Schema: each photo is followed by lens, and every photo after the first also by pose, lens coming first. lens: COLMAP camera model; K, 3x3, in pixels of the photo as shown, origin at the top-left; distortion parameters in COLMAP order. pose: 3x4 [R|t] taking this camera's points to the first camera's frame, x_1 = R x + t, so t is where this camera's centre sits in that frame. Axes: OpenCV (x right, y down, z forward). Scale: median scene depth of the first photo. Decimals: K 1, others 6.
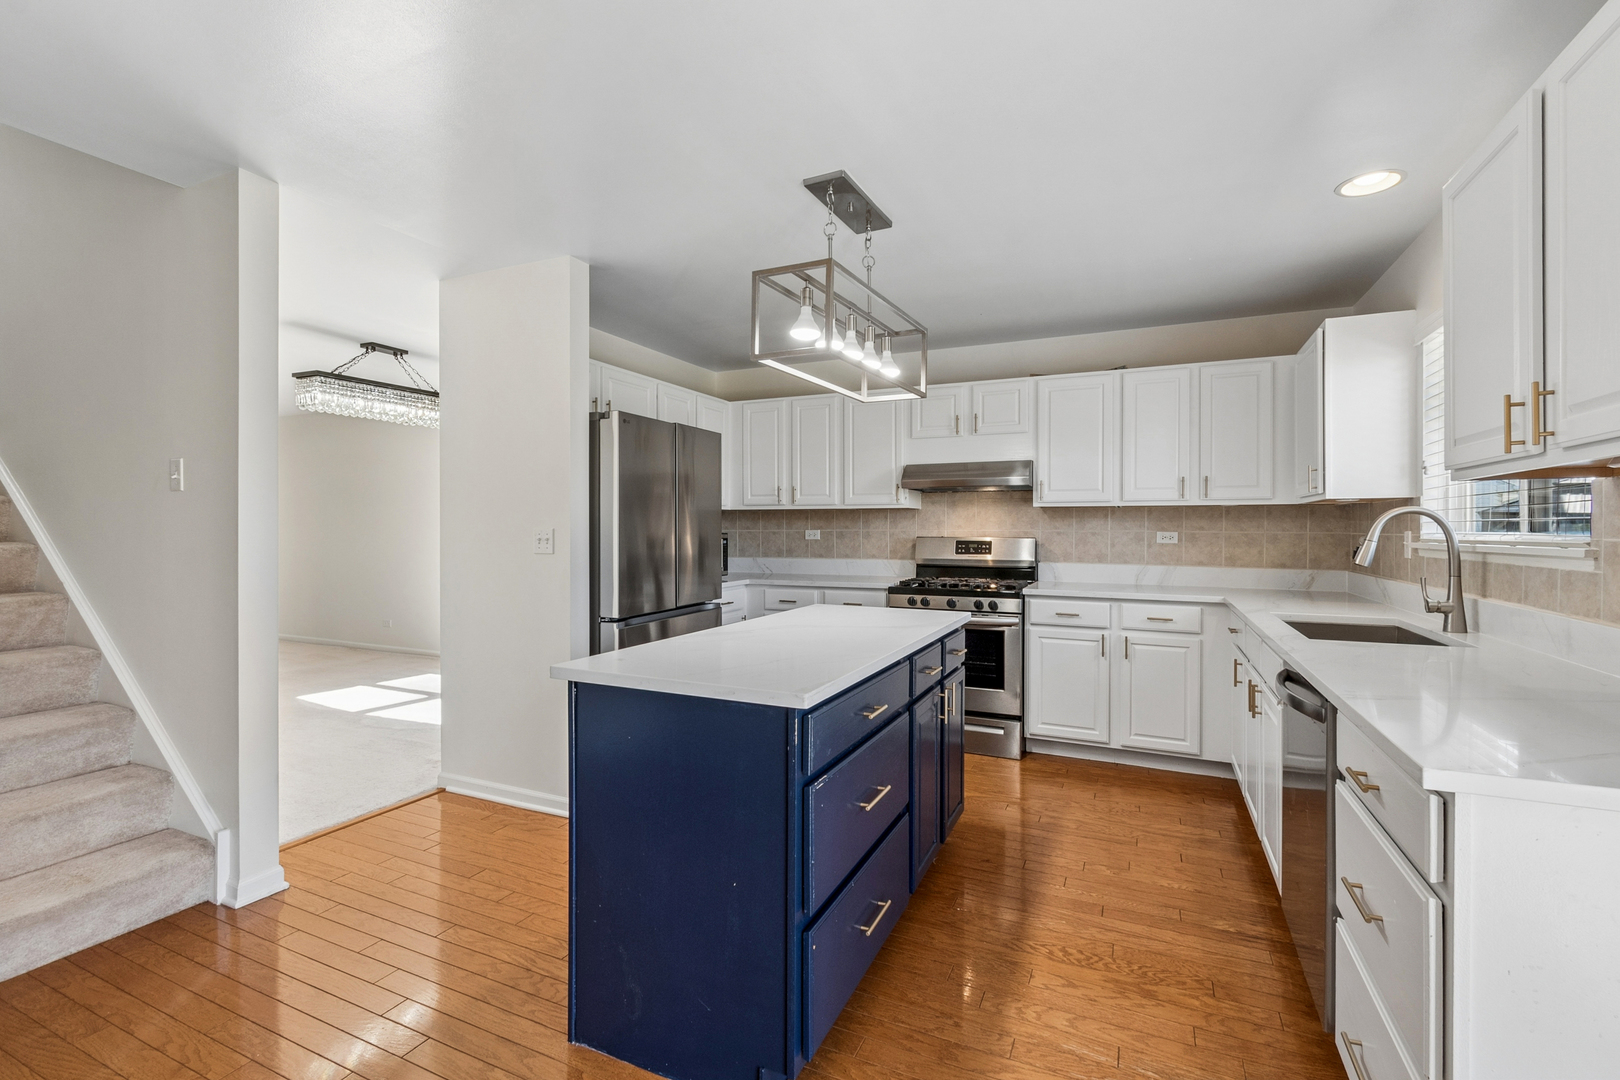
lens RADIAL K [[716.3, 0, 811.7], [0, 716.3, 535.1], [0, 0, 1]] dist [0.001699, -0.000099]
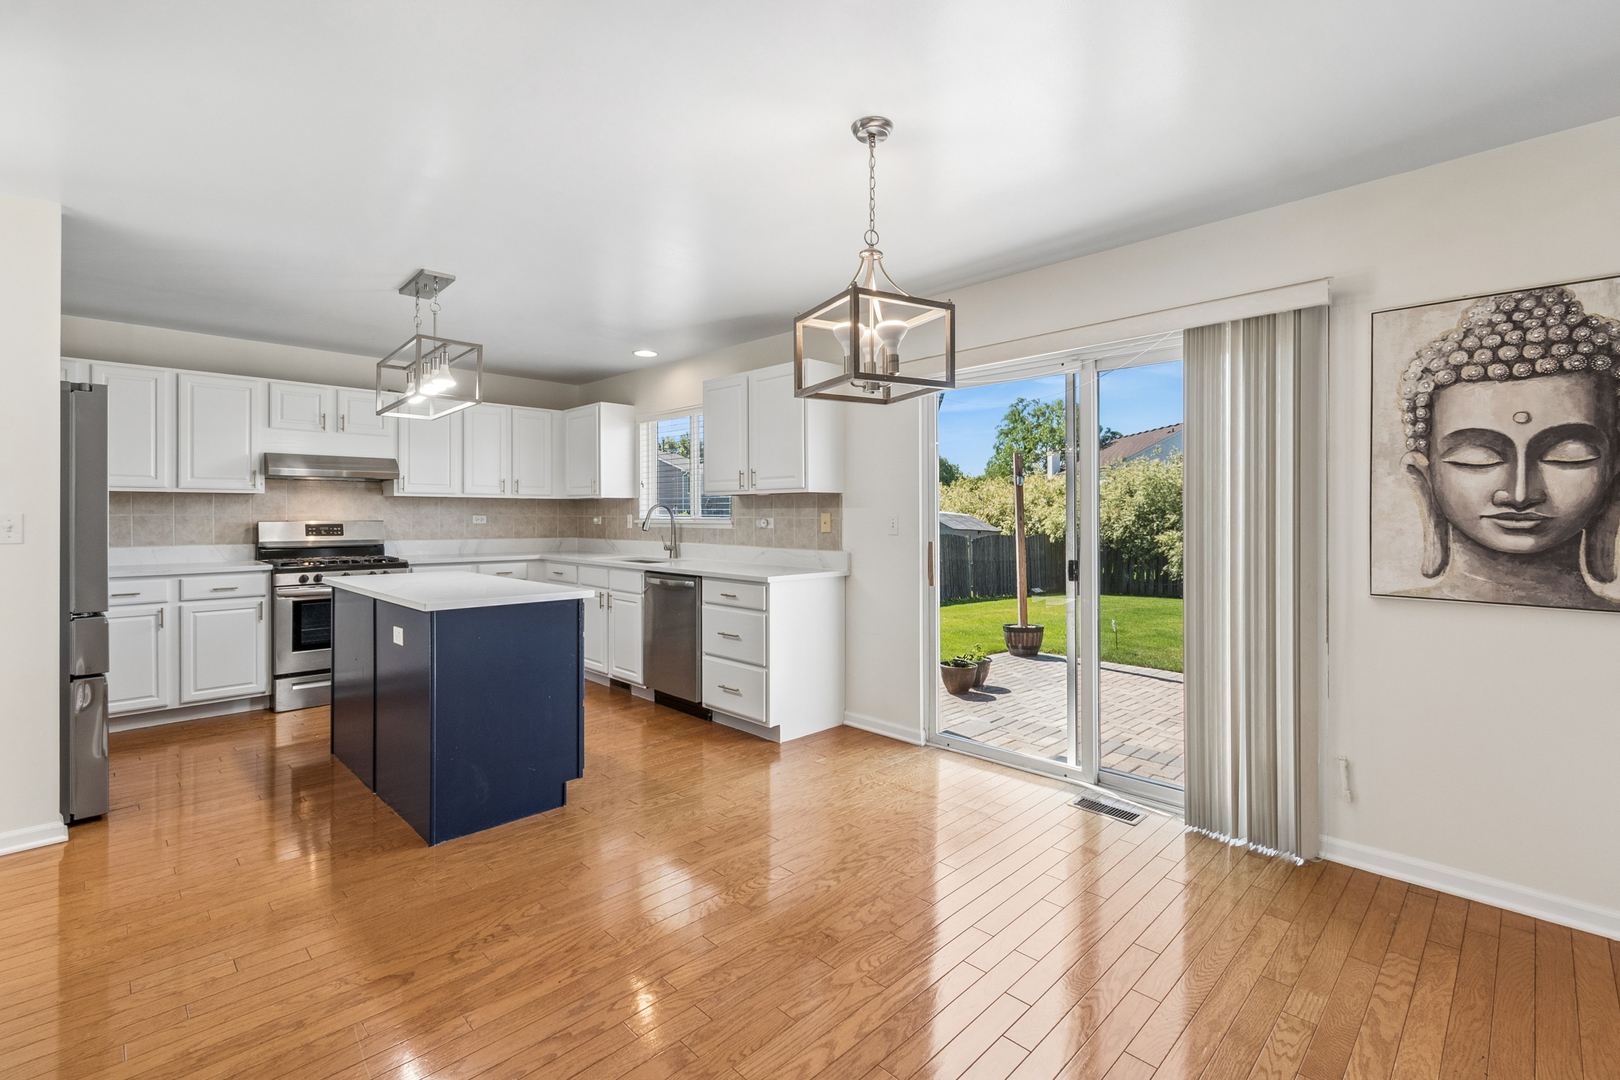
lens RADIAL K [[716.3, 0, 819.9], [0, 716.3, 515.6], [0, 0, 1]] dist [0.001699, -0.000099]
pose [[0.344443, -0.003116, 0.938802, -0.621888], [0.008210, 0.999966, 0.000306, 0.000522], [-0.938771, 0.007602, 0.344457, -0.134930]]
